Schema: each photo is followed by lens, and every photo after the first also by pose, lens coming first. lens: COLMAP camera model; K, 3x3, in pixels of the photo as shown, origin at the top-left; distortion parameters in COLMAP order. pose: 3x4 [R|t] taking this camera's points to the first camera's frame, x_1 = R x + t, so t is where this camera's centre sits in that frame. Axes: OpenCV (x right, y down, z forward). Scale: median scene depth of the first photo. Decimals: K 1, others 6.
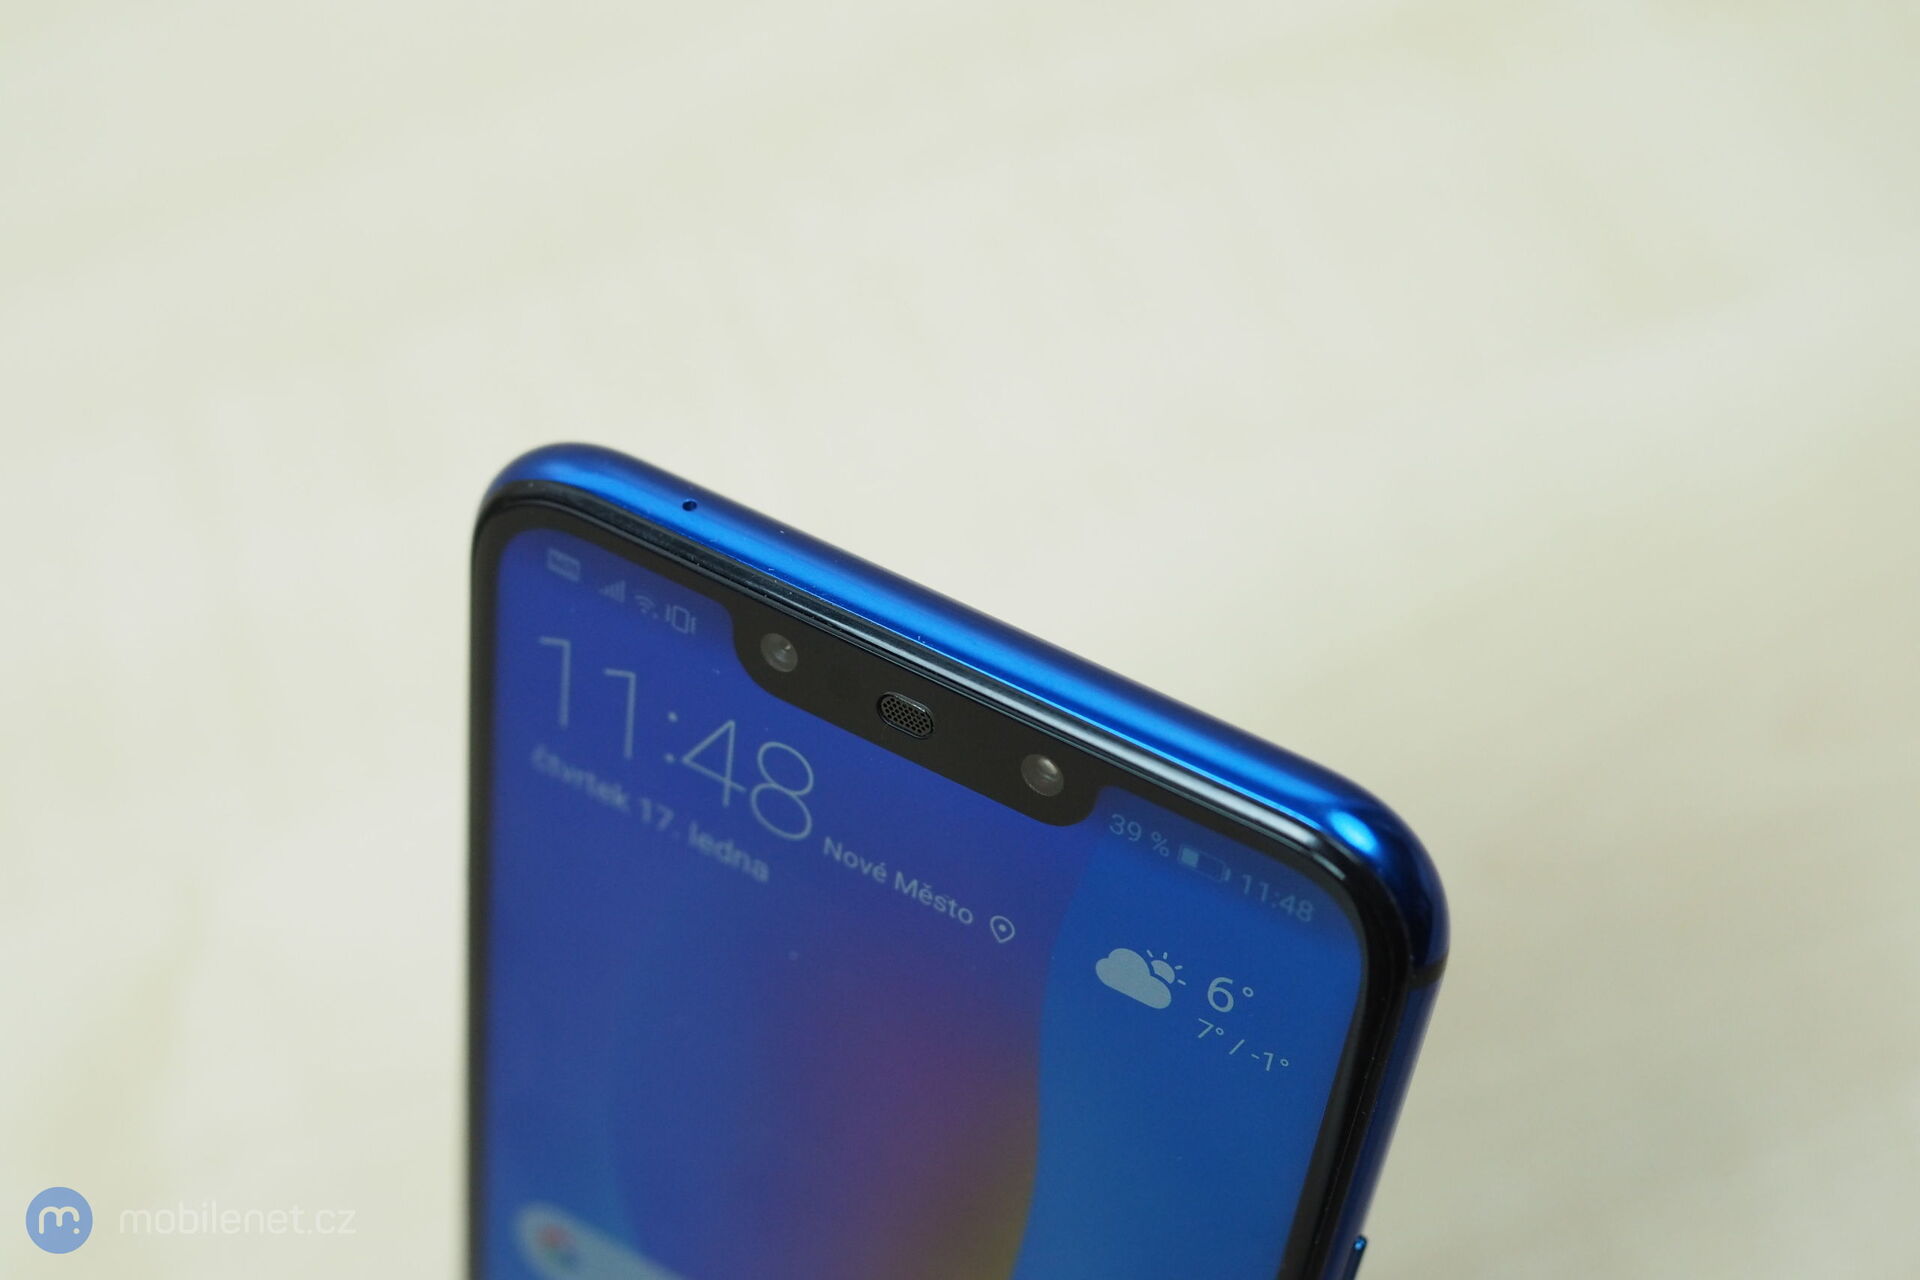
lens RADIAL K [[2870.9, 0, 960.0], [0, 2870.9, 640.0], [0, 0, 1]] dist [-0.118245, 0.021168]
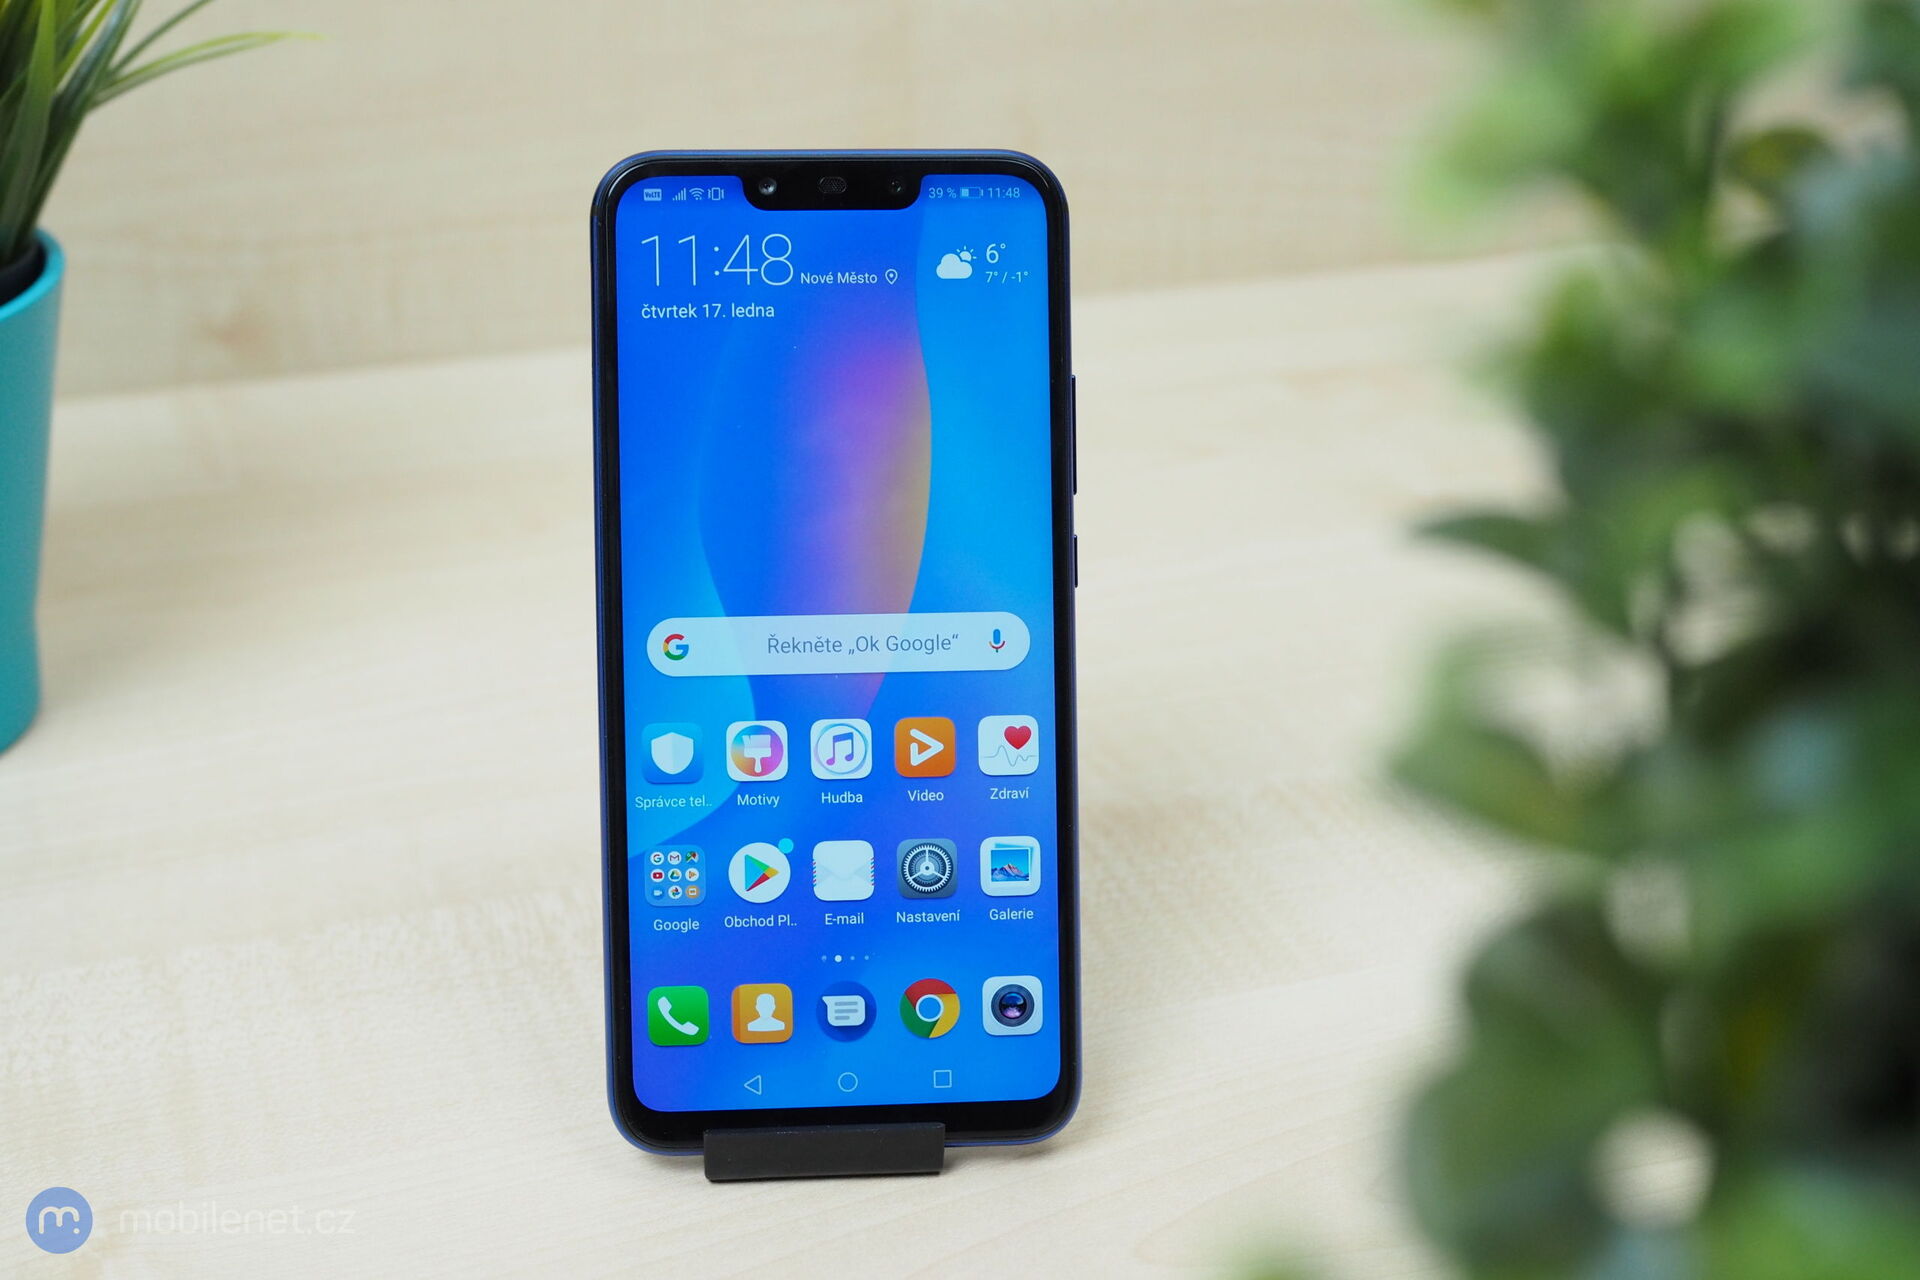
lens RADIAL K [[2870.9, 0, 960.0], [0, 2870.9, 640.0], [0, 0, 1]] dist [-0.118245, 0.021168]
pose [[0.799294, -0.153214, 0.581081, -1.329179], [0.446055, 0.799227, -0.402829, 1.290497], [-0.402696, 0.581173, 0.707159, -0.492800]]
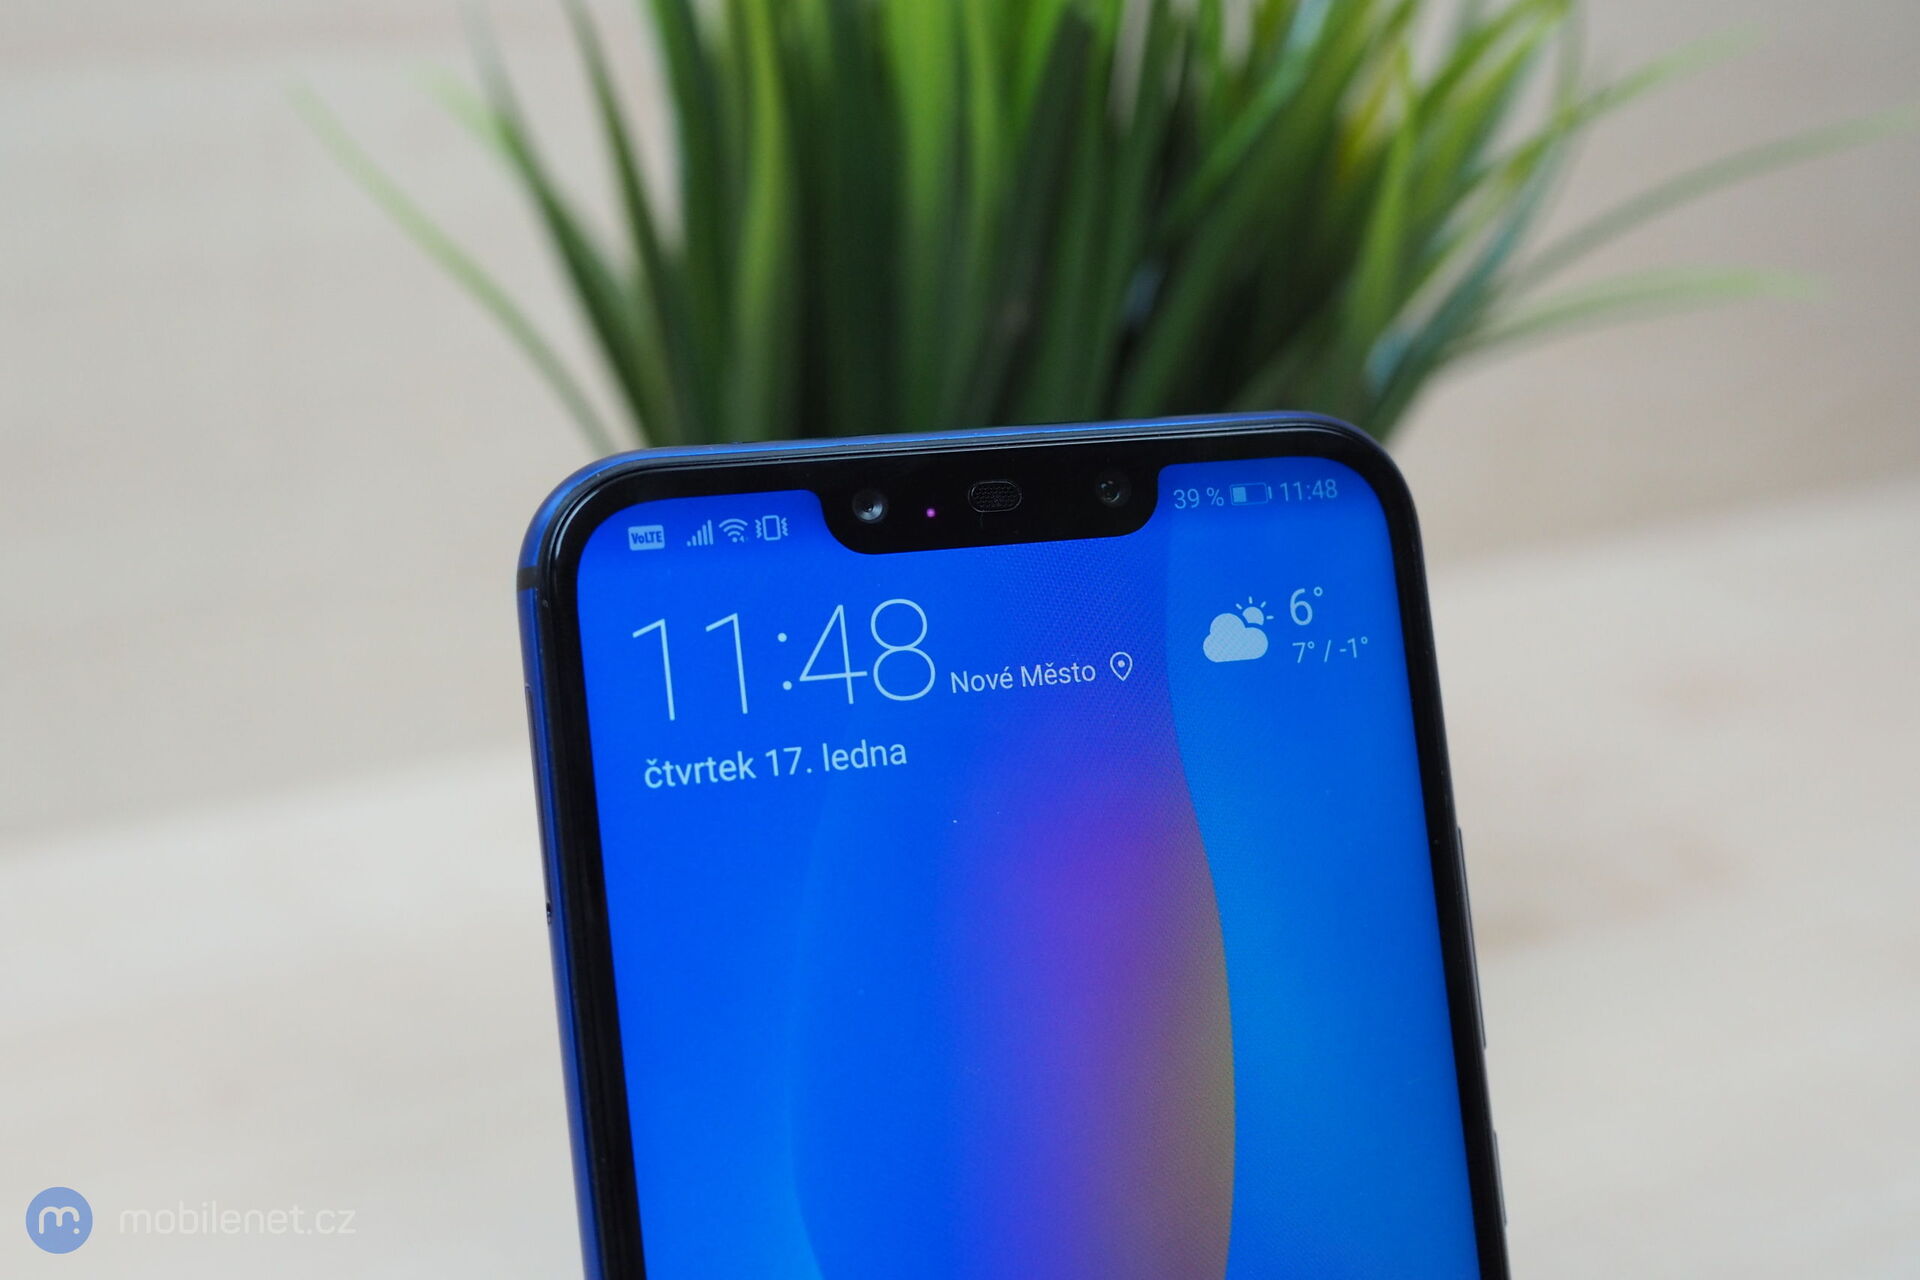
lens RADIAL K [[2870.9, 0, 960.0], [0, 2870.9, 640.0], [0, 0, 1]] dist [-0.118245, 0.021168]
pose [[0.672850, -0.125303, 0.729090, -0.887841], [0.585103, 0.693222, -0.420831, 0.550091], [-0.452689, 0.709748, 0.539750, 0.379923]]
